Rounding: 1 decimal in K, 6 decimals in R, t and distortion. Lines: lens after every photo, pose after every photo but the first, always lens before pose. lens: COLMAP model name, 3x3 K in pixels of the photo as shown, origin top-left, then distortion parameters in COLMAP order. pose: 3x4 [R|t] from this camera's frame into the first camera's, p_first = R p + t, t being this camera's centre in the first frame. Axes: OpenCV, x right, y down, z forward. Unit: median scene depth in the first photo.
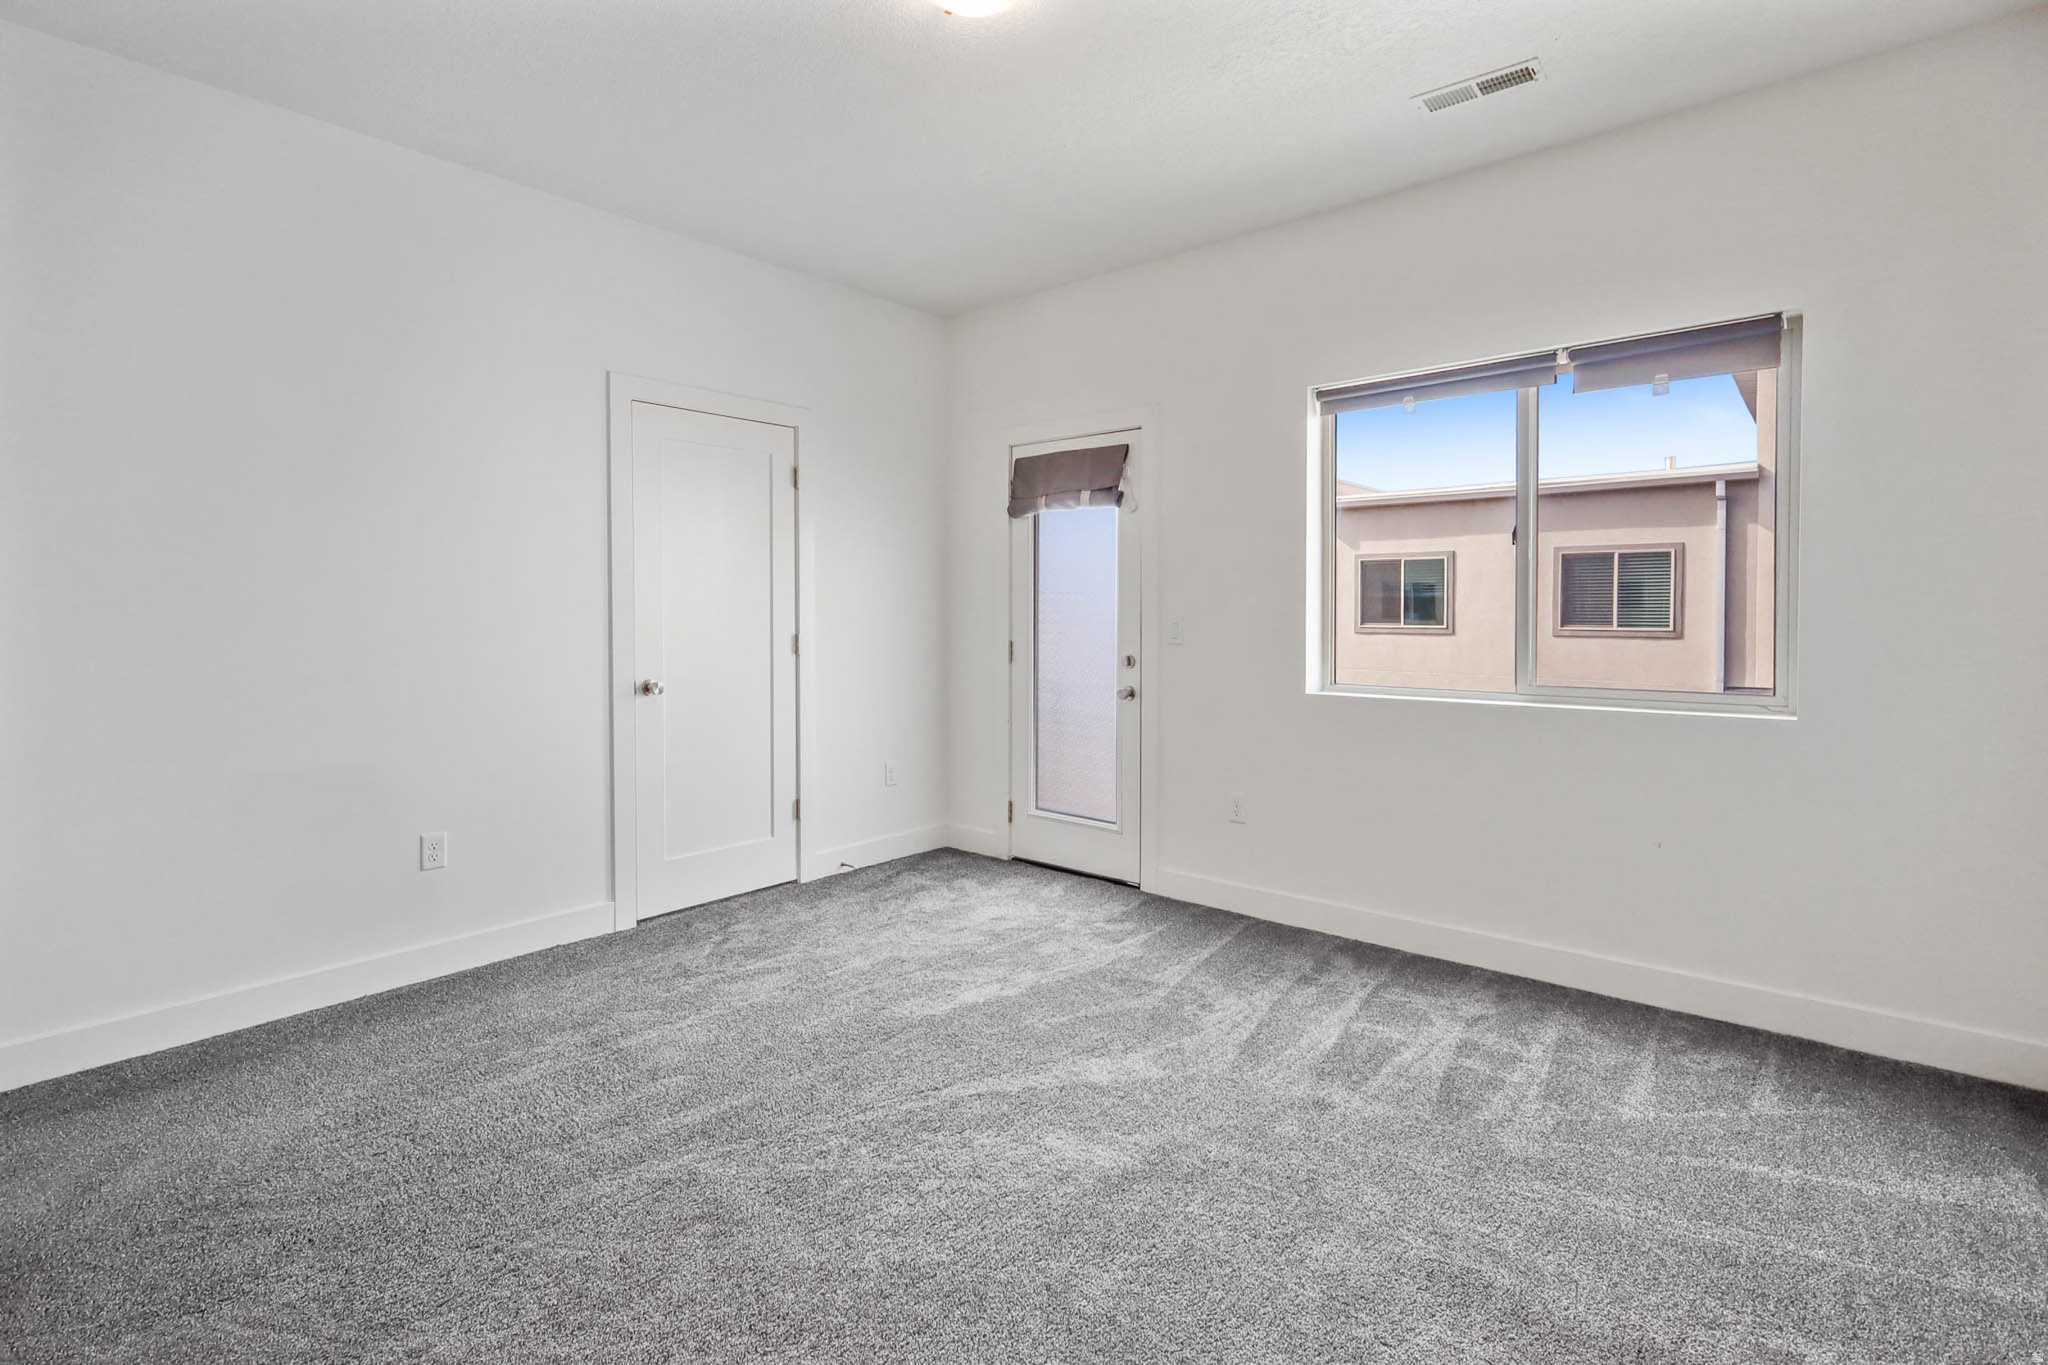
lens RADIAL K [[1009.6, 0, 1002.8], [0, 1009.6, 630.7], [0, 0, 1]] dist [-0.004950, -0.000516]
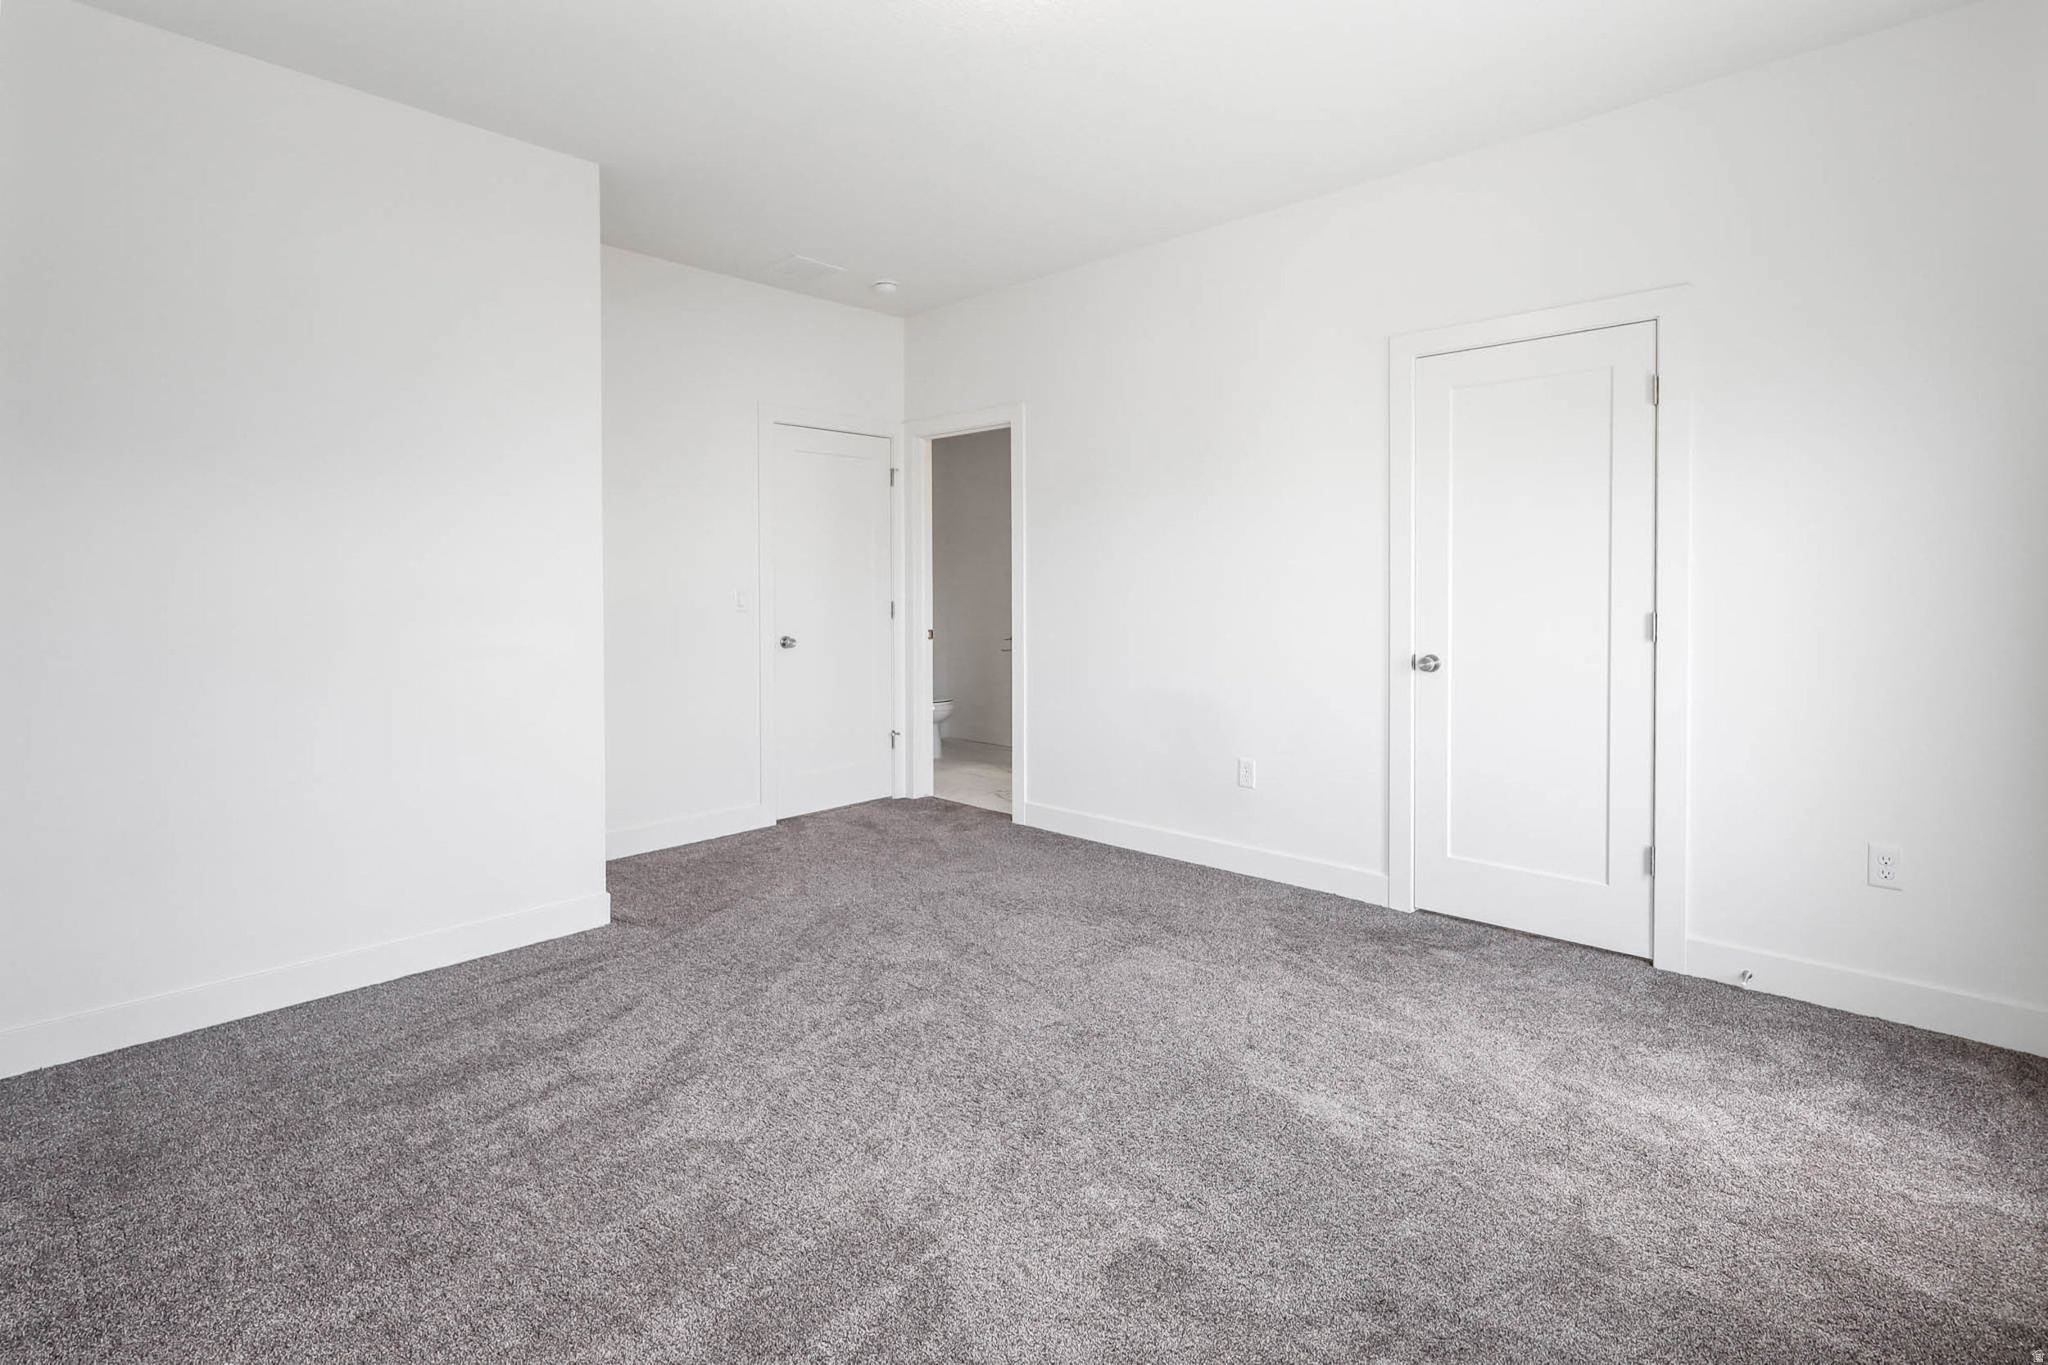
lens RADIAL K [[992.2, 0, 1028.7], [0, 992.2, 607.2], [0, 0, 1]] dist [-0.014446, 0.000577]
pose [[-0.054706, 0.027049, -0.998136, 0.577975], [-0.016471, 0.999473, 0.027988, -0.013919], [0.998367, 0.017971, -0.054231, 0.689047]]
